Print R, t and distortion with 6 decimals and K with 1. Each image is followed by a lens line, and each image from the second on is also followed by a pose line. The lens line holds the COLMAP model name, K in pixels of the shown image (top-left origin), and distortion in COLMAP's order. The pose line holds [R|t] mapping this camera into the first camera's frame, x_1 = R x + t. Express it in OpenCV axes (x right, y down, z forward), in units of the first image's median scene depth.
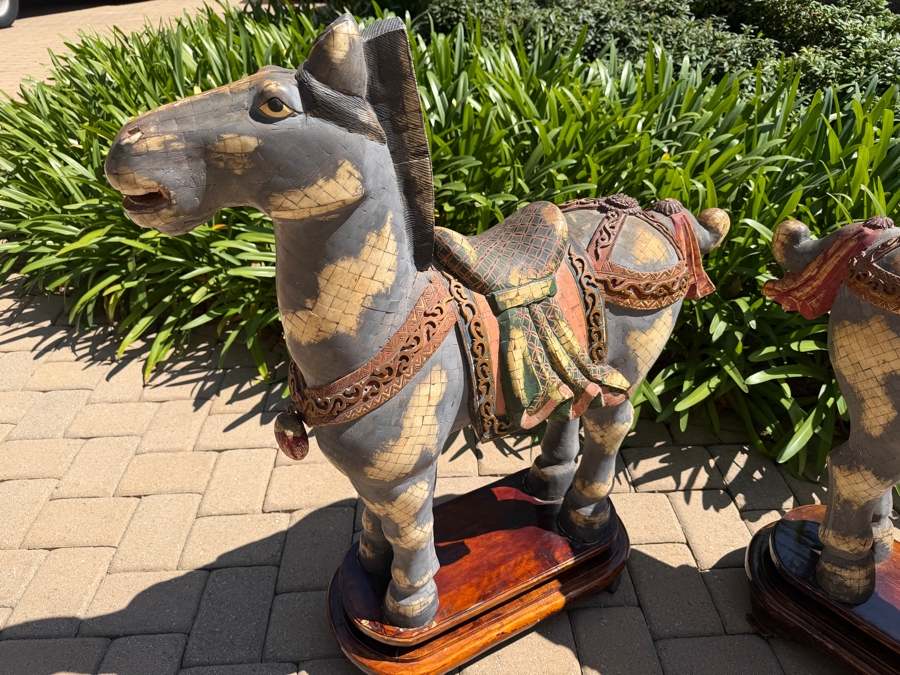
lens RADIAL K [[632.1, 0, 452.2], [0, 632.1, 341.9], [0, 0, 1]] dist [0.033124, -0.044350]
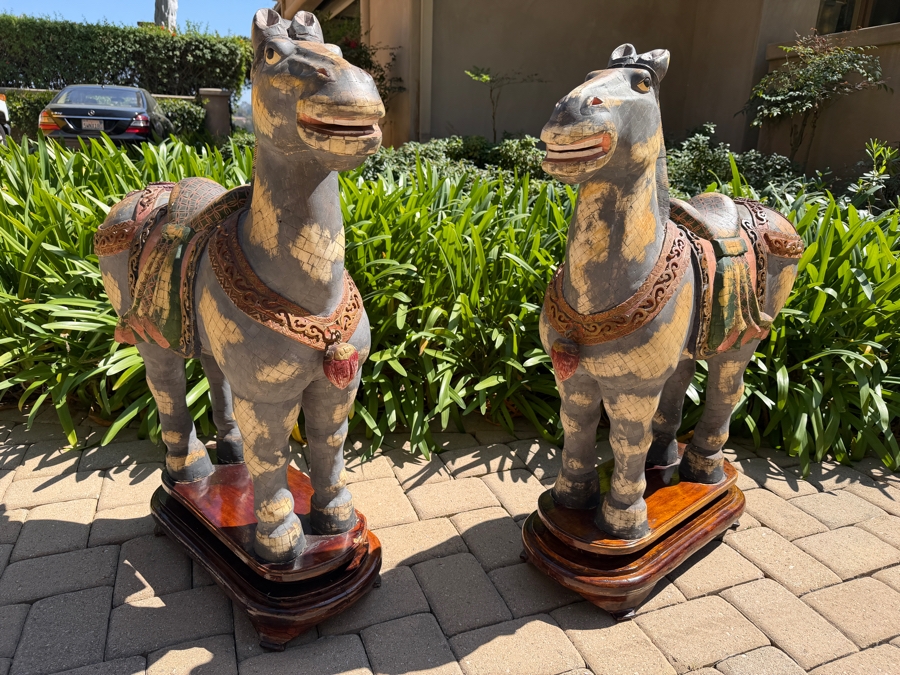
lens RADIAL K [[632.1, 0, 450.6], [0, 632.1, 344.2], [0, 0, 1]] dist [0.033124, -0.044350]
pose [[0.948443, -0.063370, 0.310548, -0.059101], [0.140340, 0.962489, -0.232207, 0.273540], [-0.284184, 0.263818, 0.921759, -0.117783]]
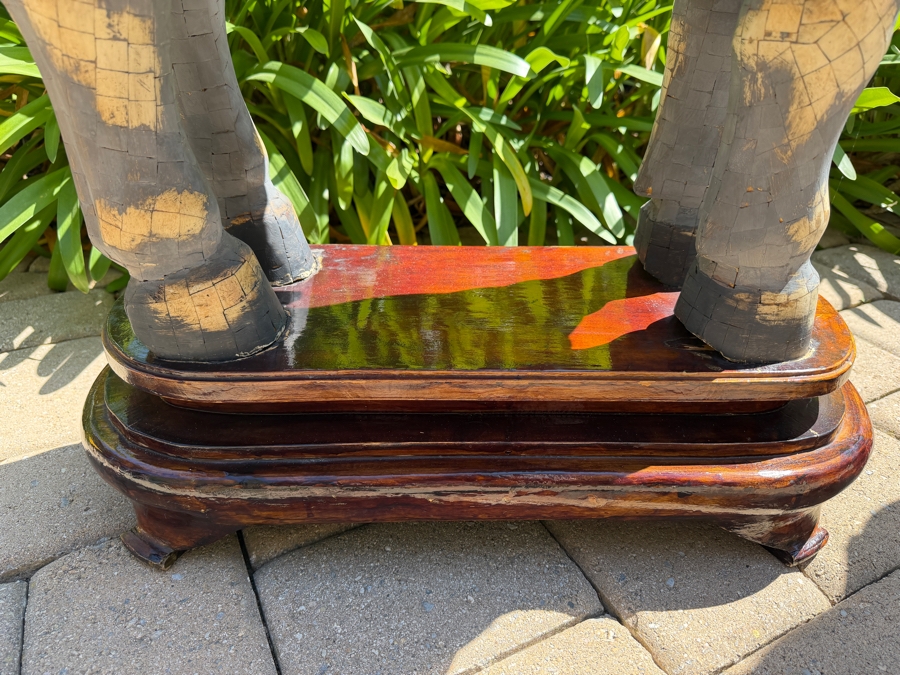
lens RADIAL K [[632.1, 0, 447.9], [0, 632.1, 336.7], [0, 0, 1]] dist [0.033124, -0.044350]
pose [[0.915762, -0.185935, 0.356101, -0.152631], [0.211328, 0.976844, -0.033408, 0.208380], [-0.341643, 0.105848, 0.933850, 0.625296]]
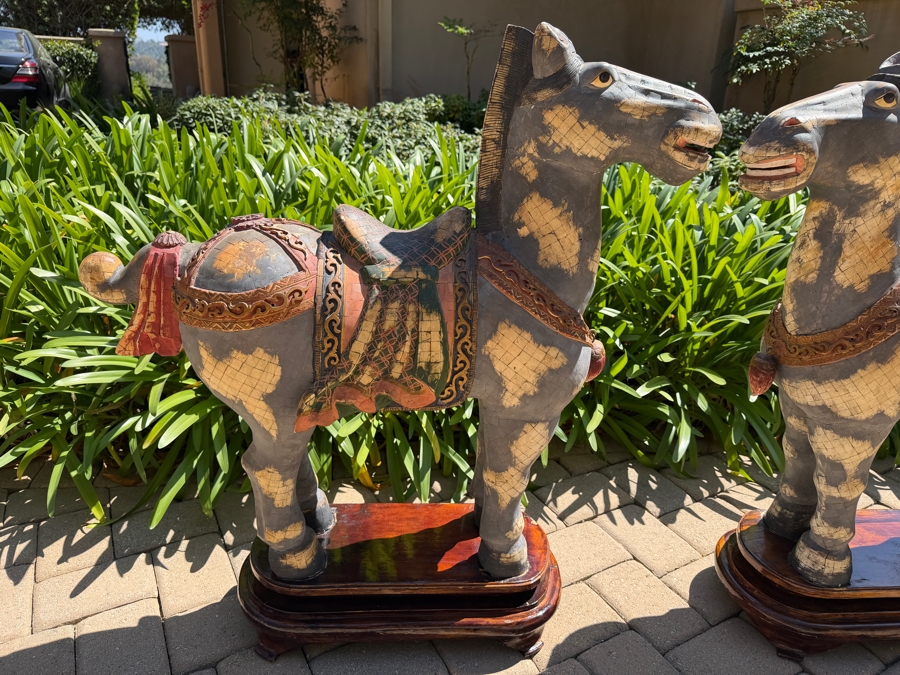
lens RADIAL K [[632.1, 0, 444.2], [0, 632.1, 341.4], [0, 0, 1]] dist [0.033124, -0.044350]
pose [[0.897987, -0.134297, 0.419028, -0.275704], [0.208218, 0.968612, -0.135779, 0.050160], [-0.387640, 0.209177, 0.897764, 0.117659]]
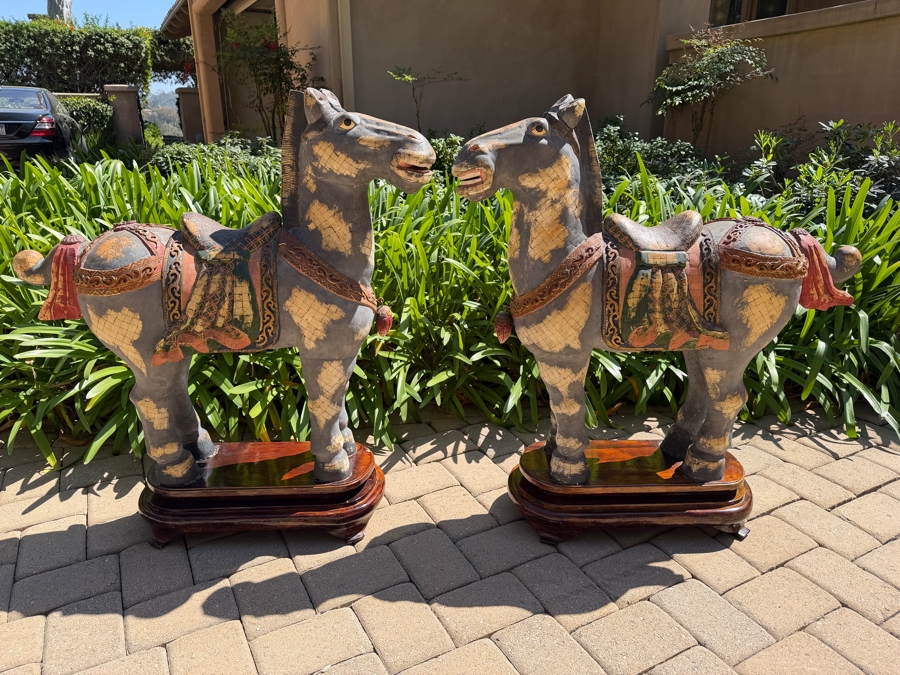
lens RADIAL K [[632.1, 0, 448.5], [0, 632.1, 342.8], [0, 0, 1]] dist [0.033124, -0.044350]
pose [[0.904929, -0.137192, 0.402842, -0.136391], [0.229875, 0.954210, -0.191416, 0.265718], [-0.358135, 0.265821, 0.895030, -0.234066]]
